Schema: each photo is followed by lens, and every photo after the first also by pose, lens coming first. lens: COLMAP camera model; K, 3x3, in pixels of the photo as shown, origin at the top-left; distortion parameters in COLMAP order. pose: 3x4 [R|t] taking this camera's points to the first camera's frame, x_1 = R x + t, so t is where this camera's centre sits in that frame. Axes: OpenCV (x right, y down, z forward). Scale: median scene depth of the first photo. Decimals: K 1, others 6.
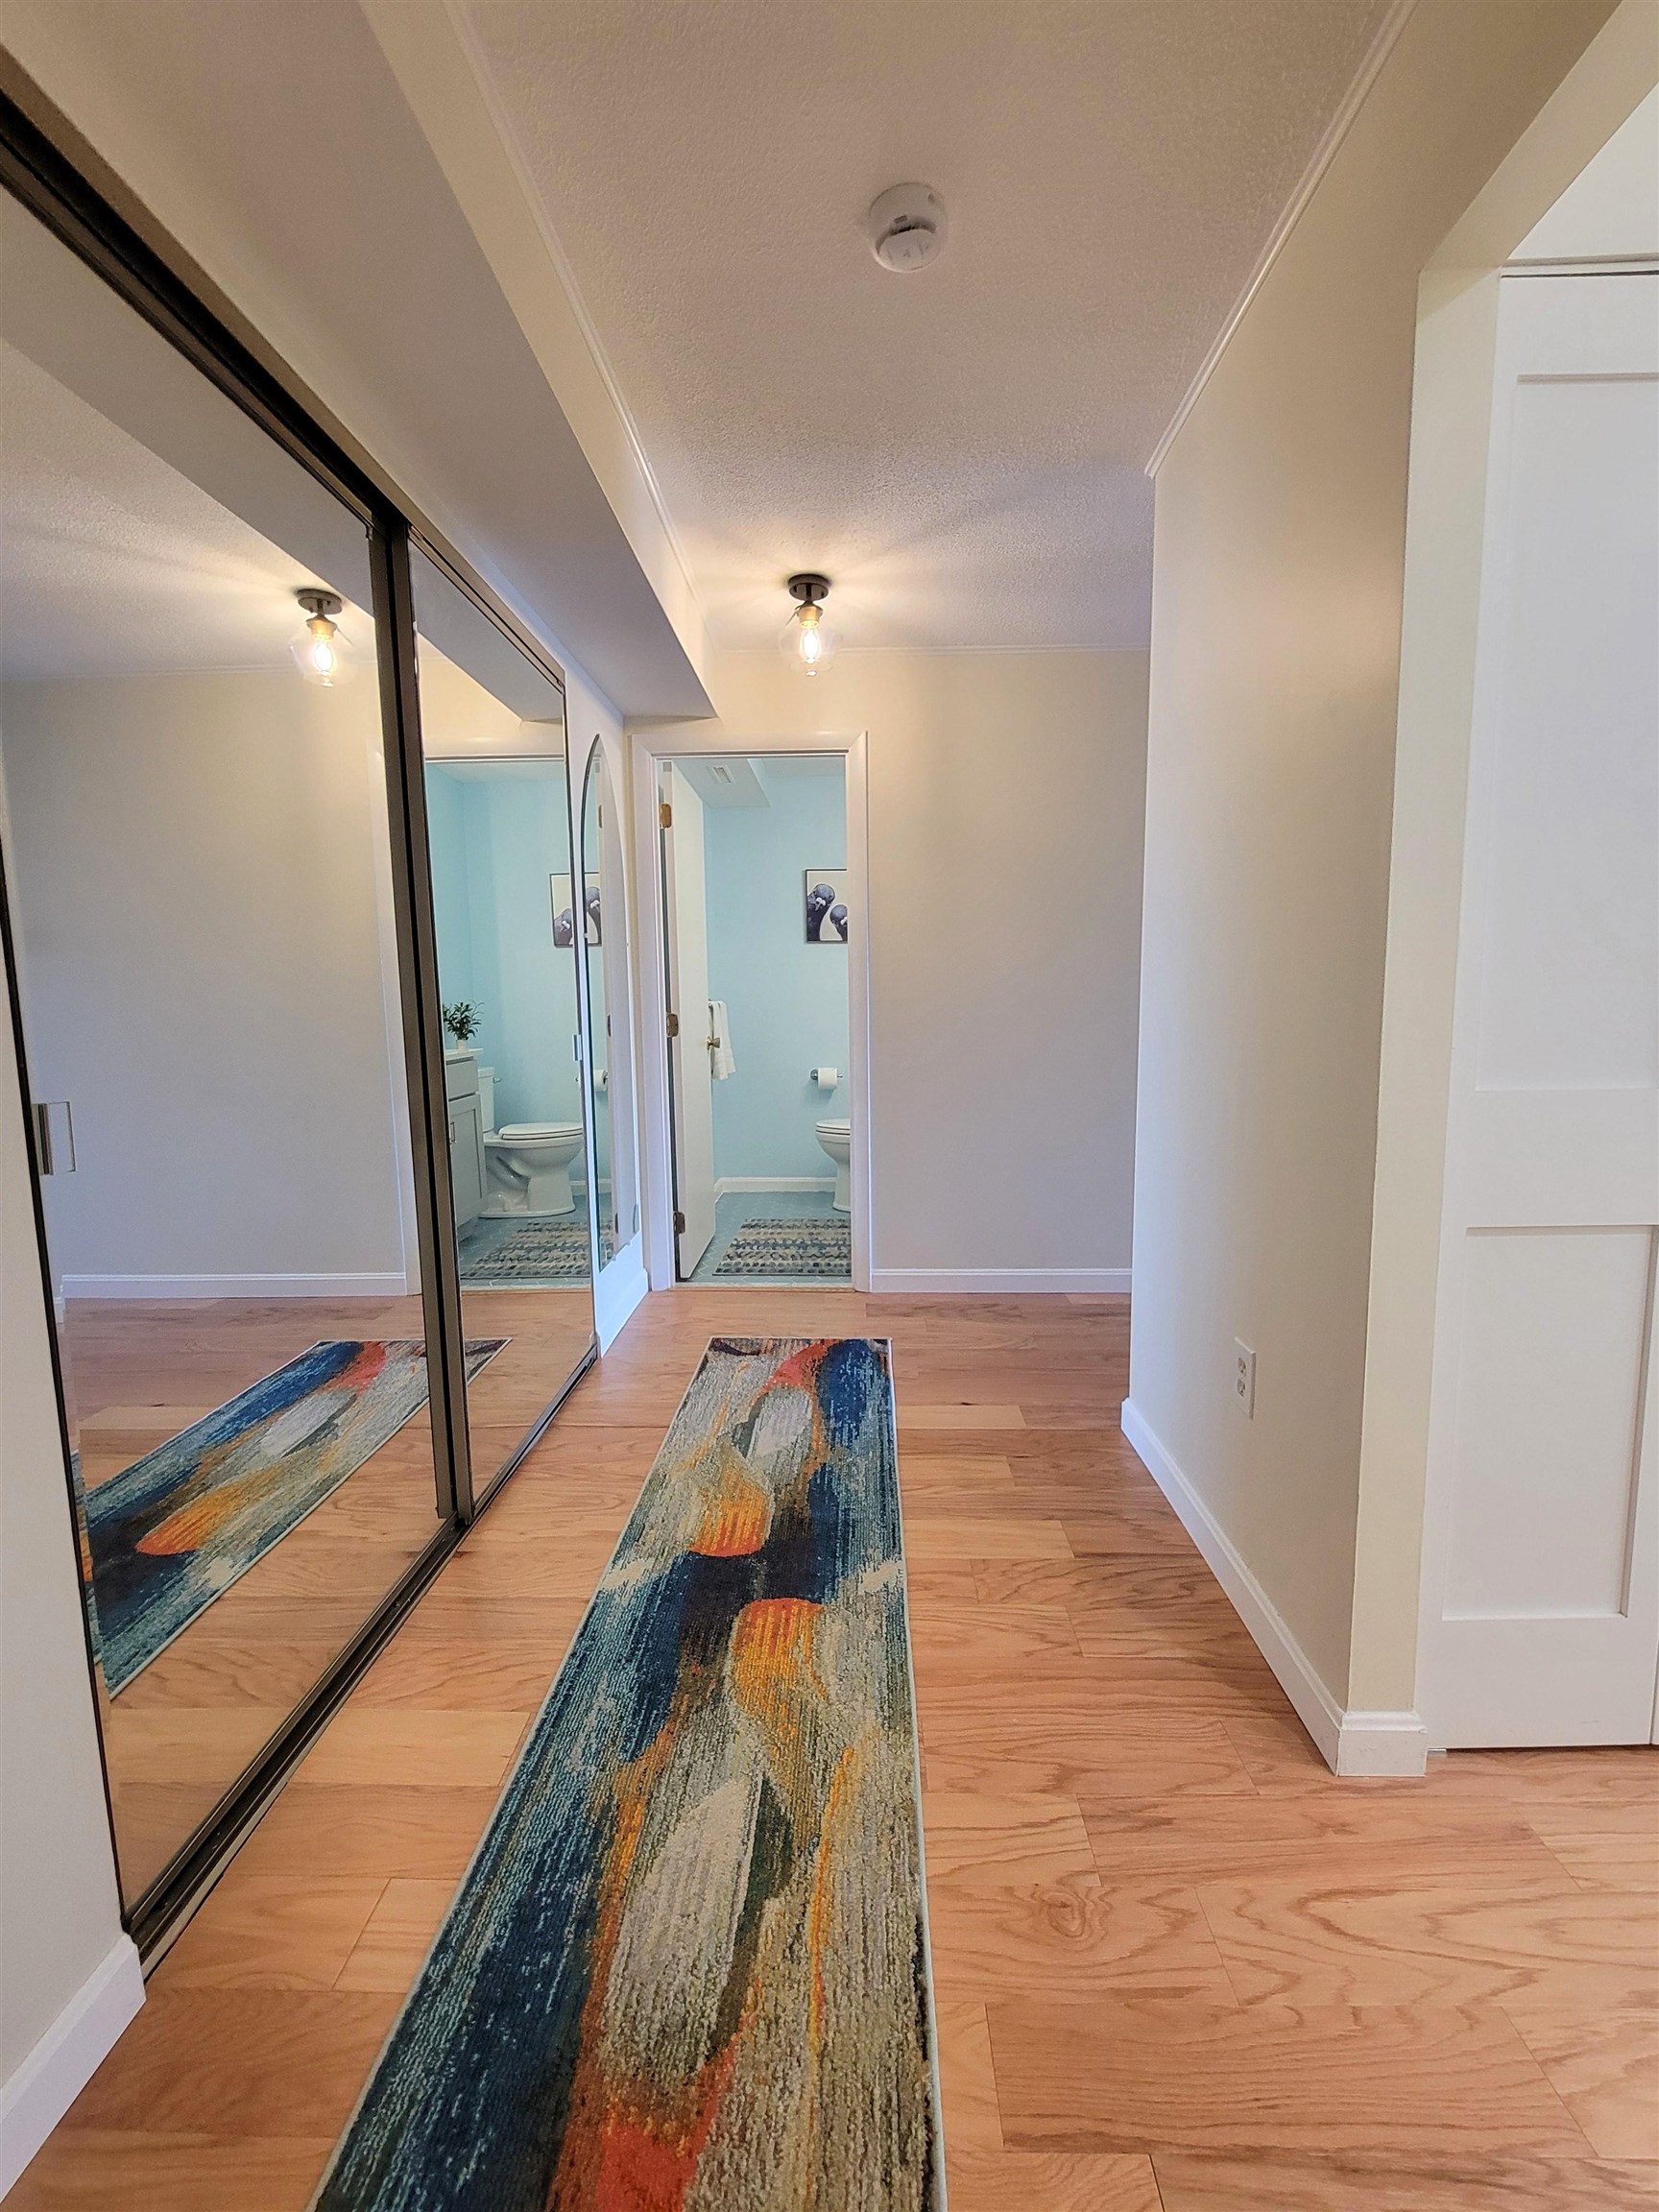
lens RADIAL K [[902.1, 0, 833.4], [0, 902.1, 1102.4], [0, 0, 1]] dist [0.003943, -0.003326]
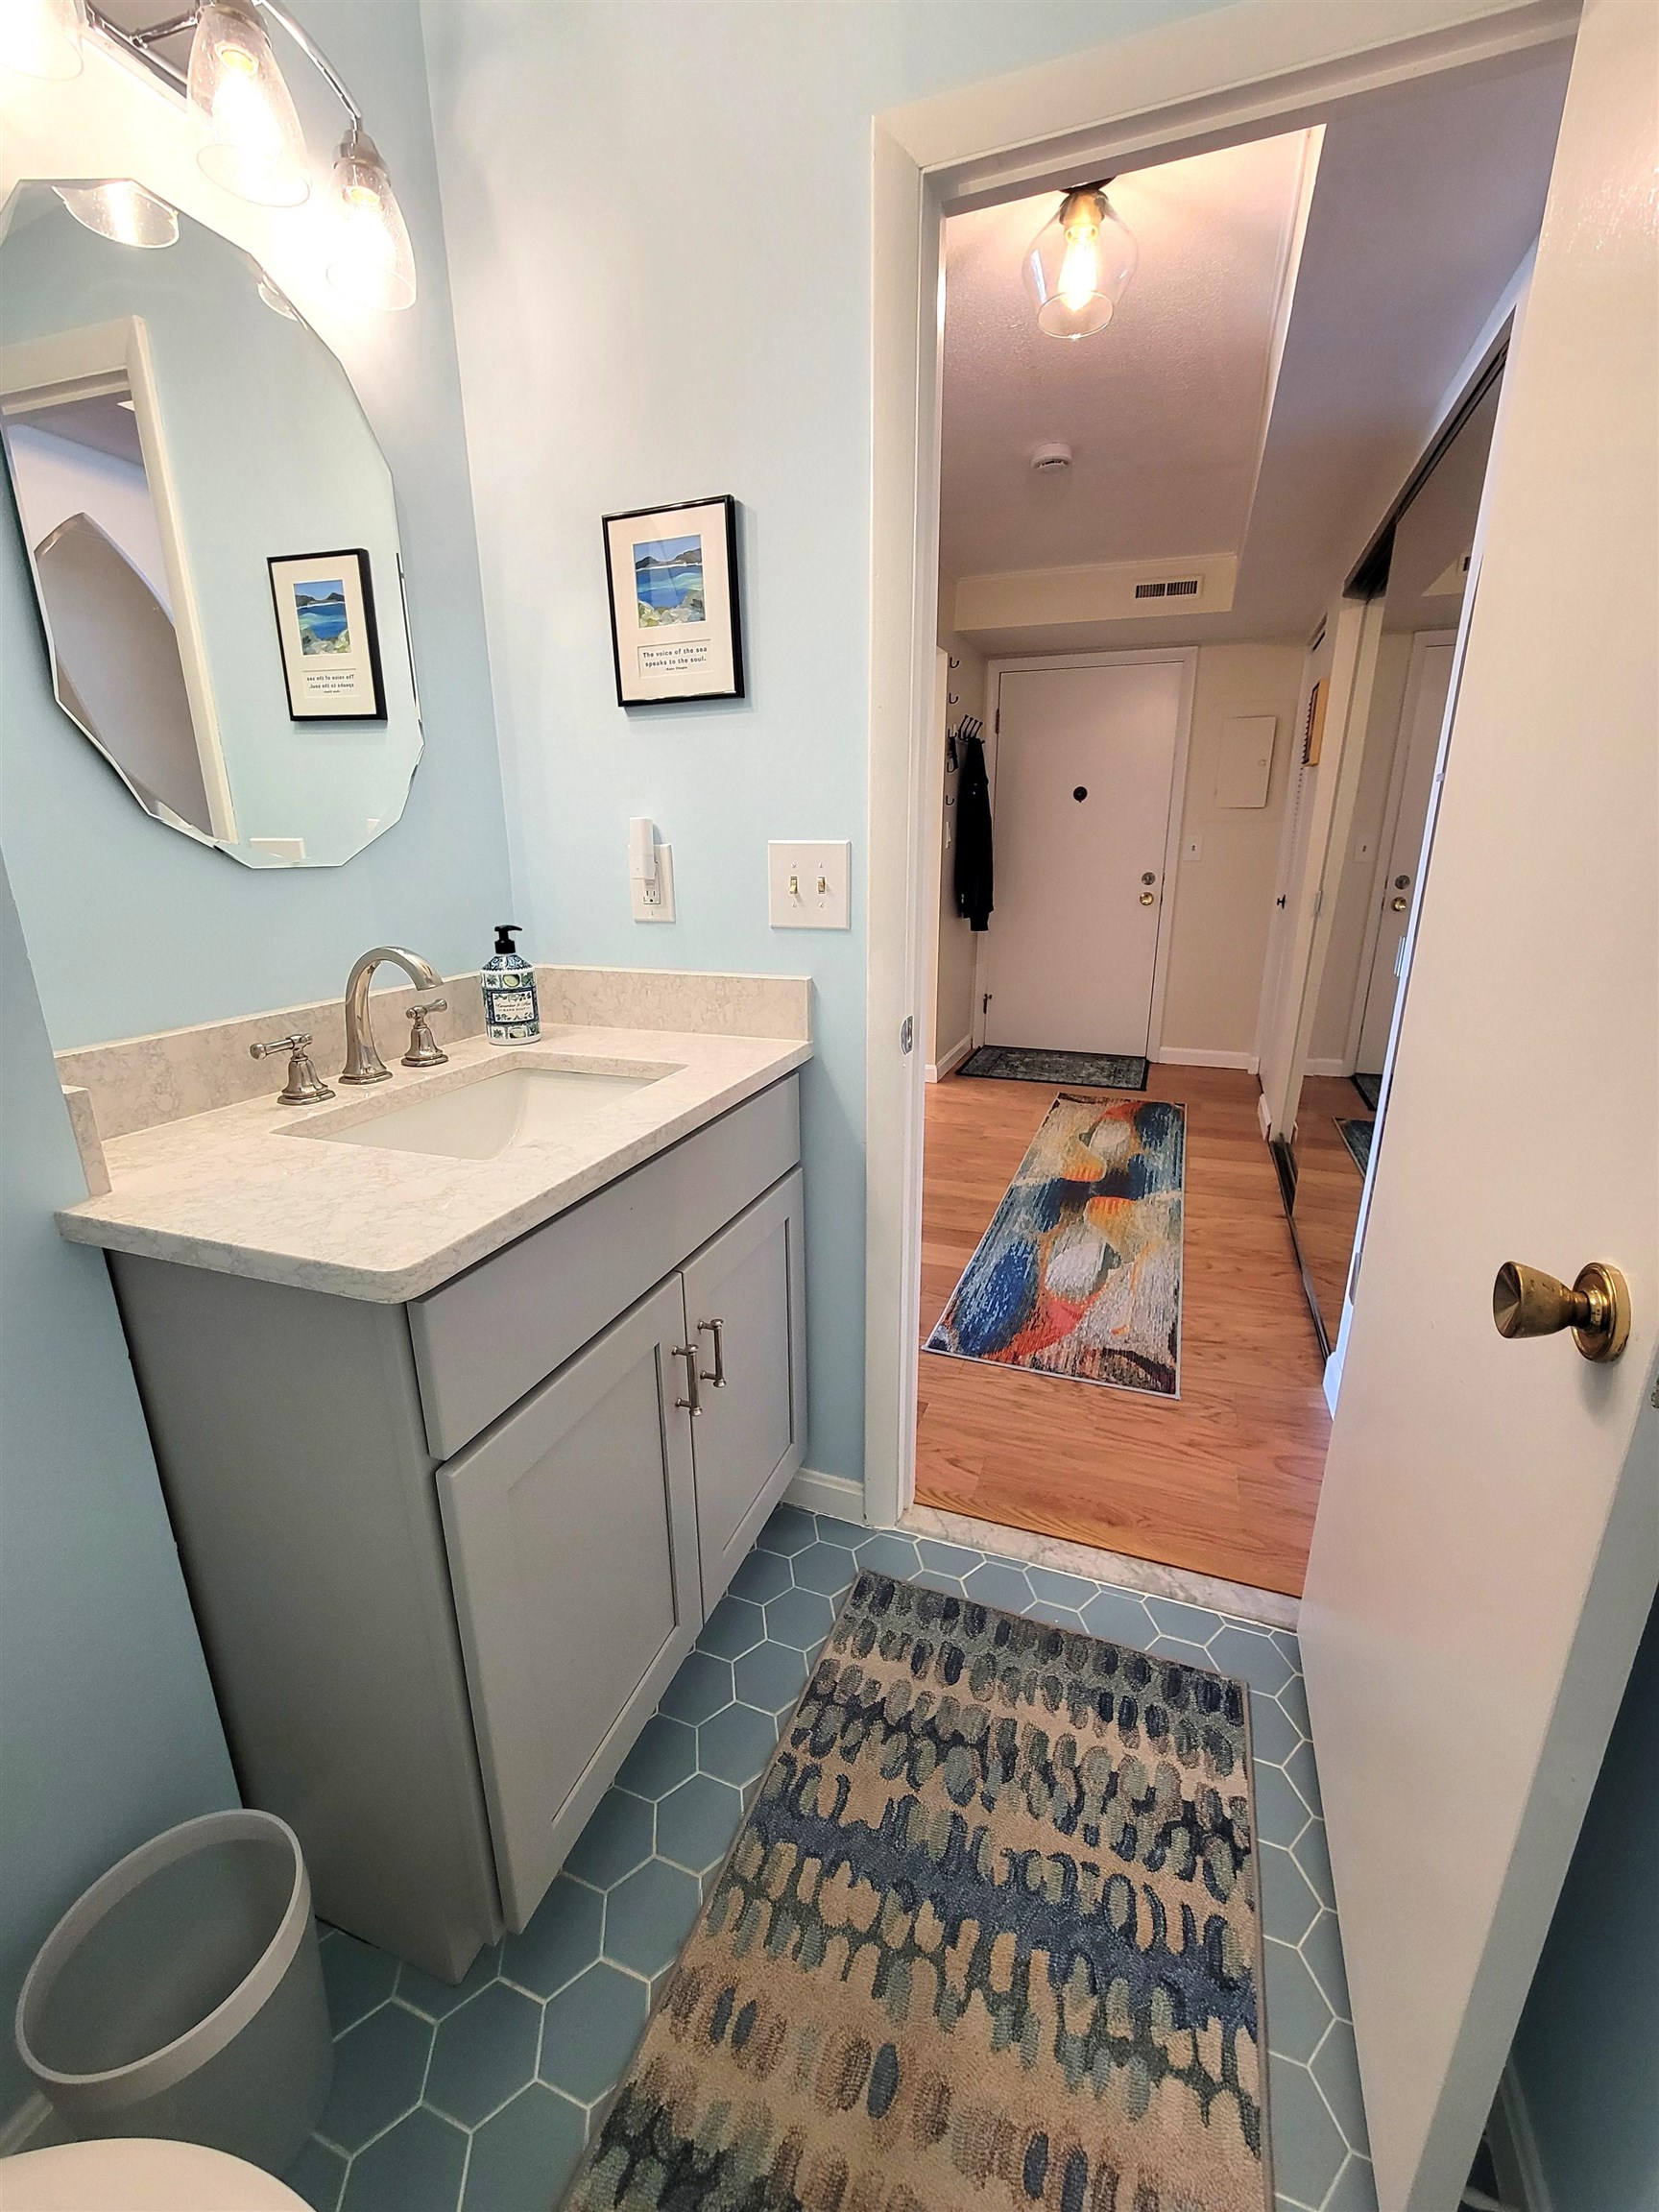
lens RADIAL K [[902.1, 0, 837.9], [0, 902.1, 1103.4], [0, 0, 1]] dist [0.003943, -0.003326]
pose [[-0.946126, -0.080575, 0.313612, -0.094200], [0.048262, 0.922633, 0.382648, -0.226026], [-0.320180, 0.377169, -0.869039, 1.664223]]
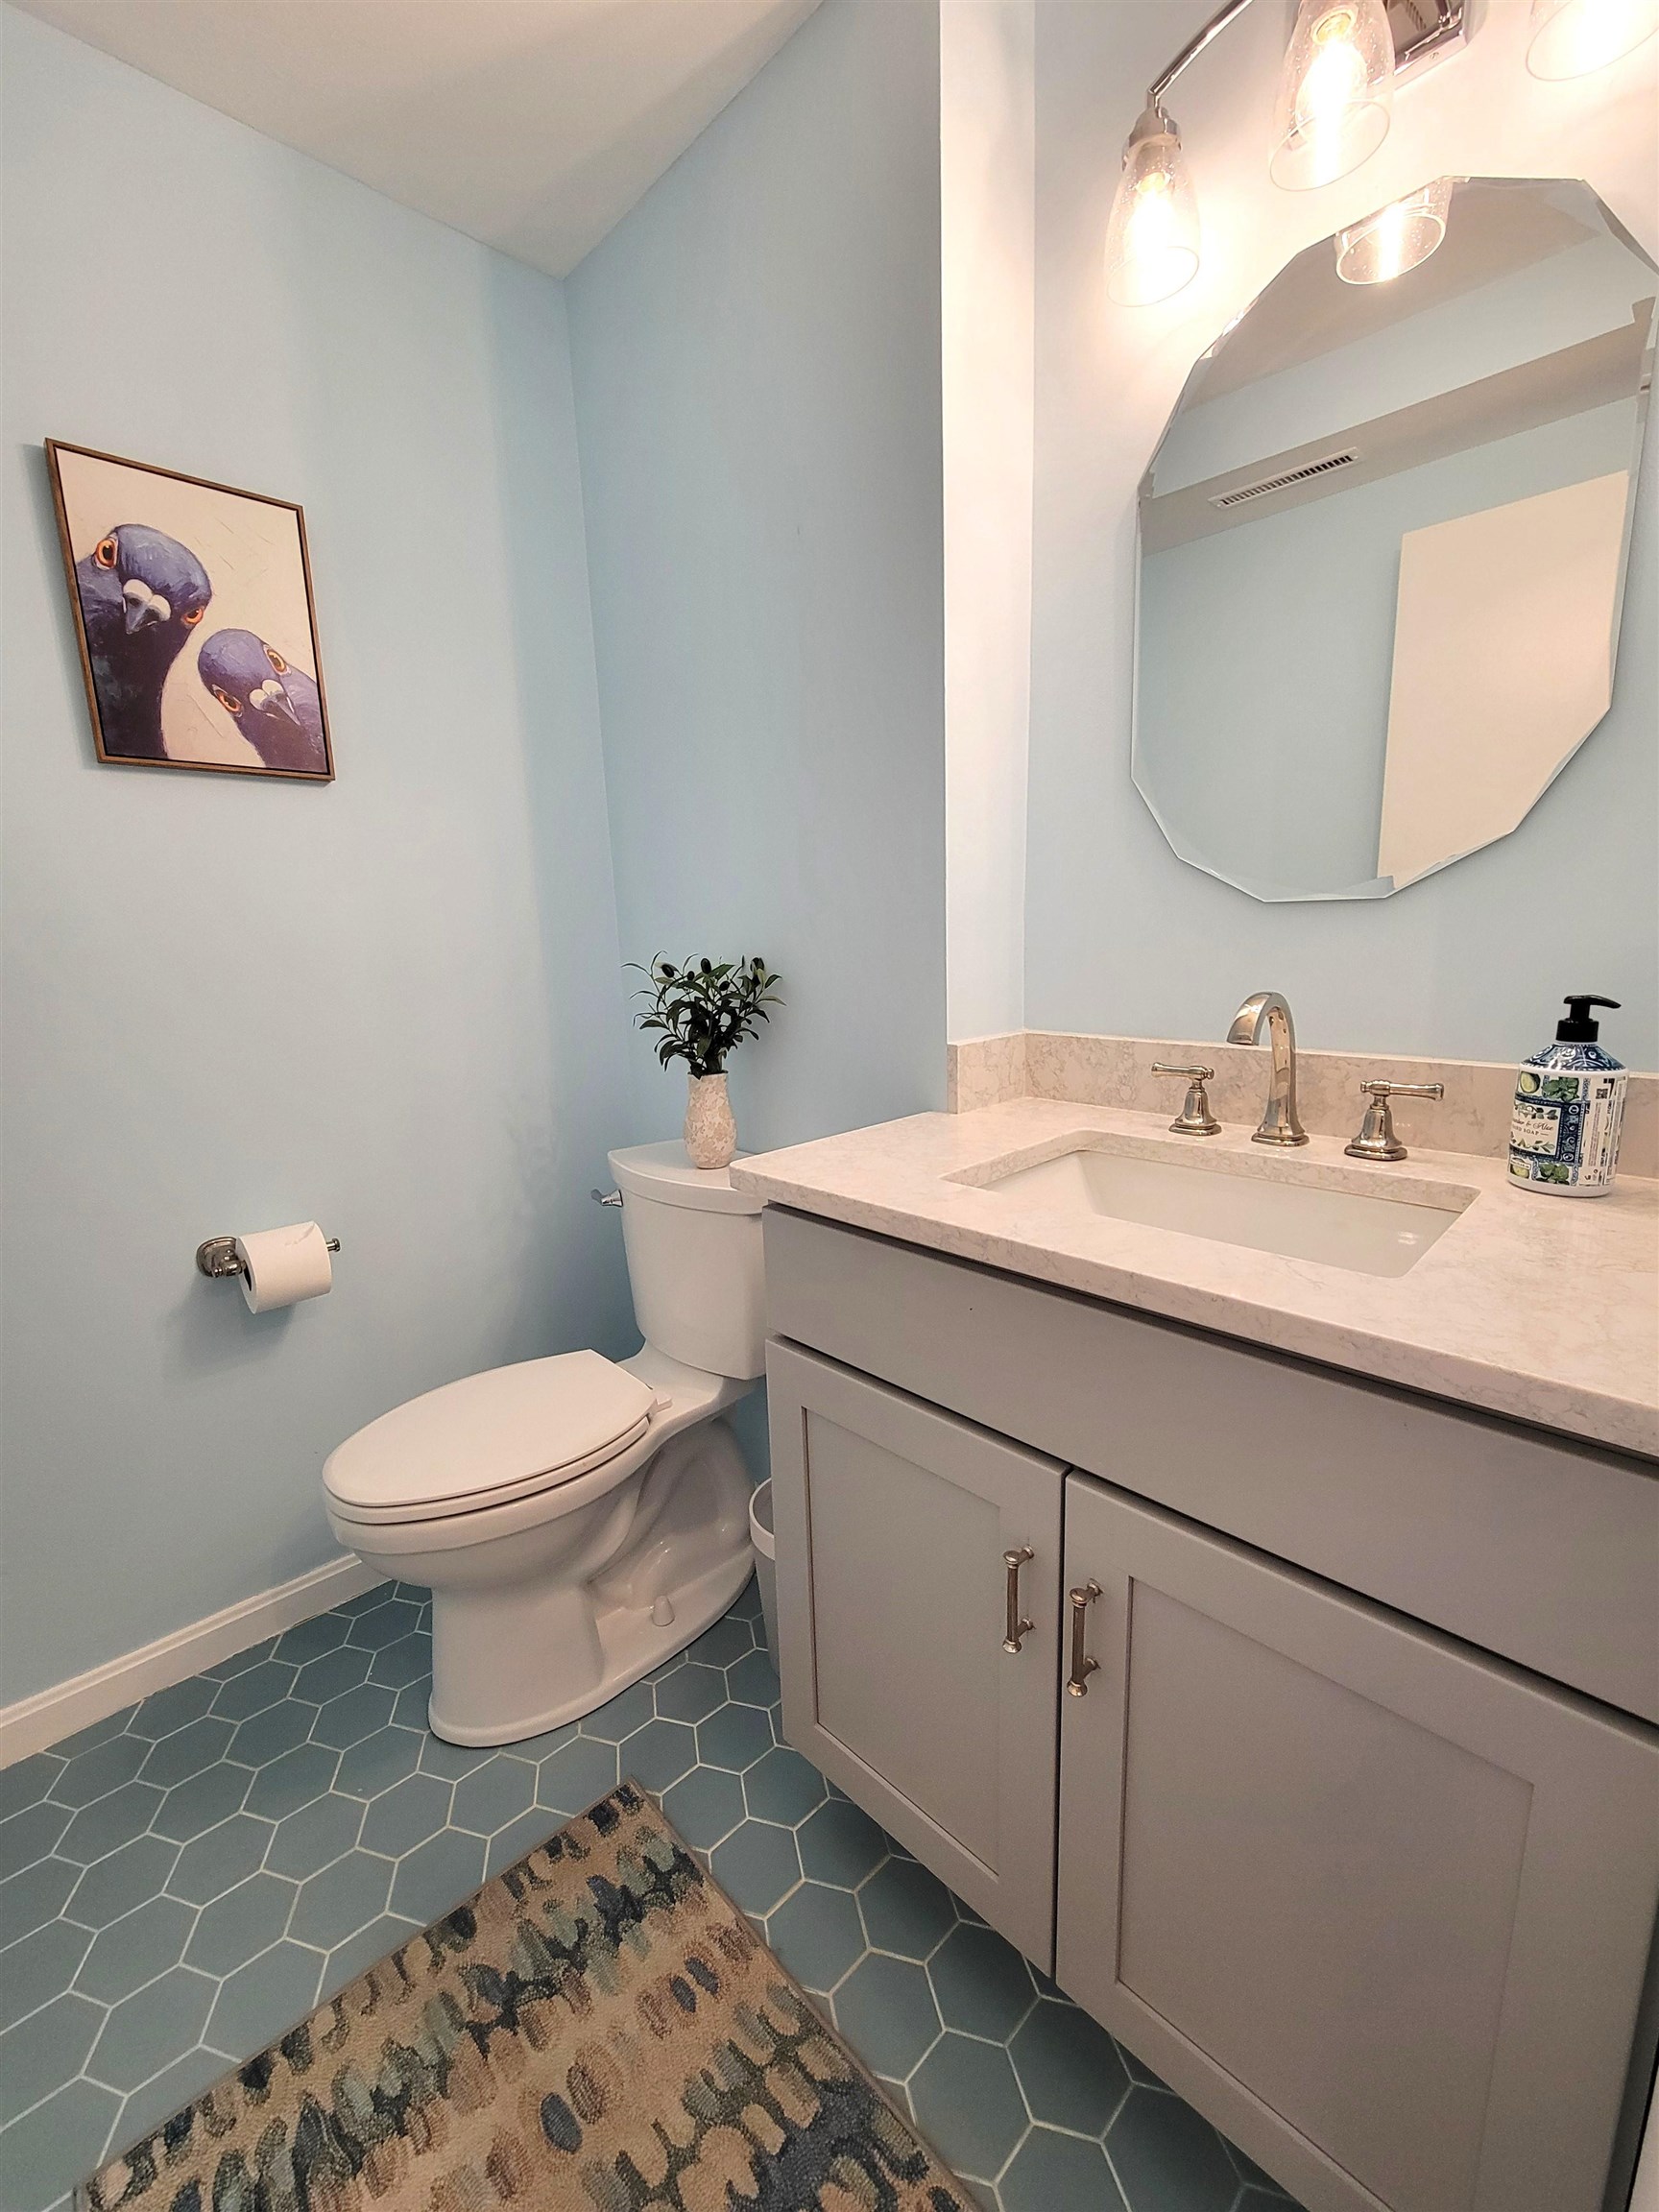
lens RADIAL K [[902.1, 0, 836.8], [0, 902.1, 1101.5], [0, 0, 1]] dist [0.003943, -0.003326]
pose [[0.696560, -0.153841, 0.700812, -0.137928], [0.109735, 0.988094, 0.107836, -0.155724], [-0.709058, 0.001790, 0.705148, 1.195856]]
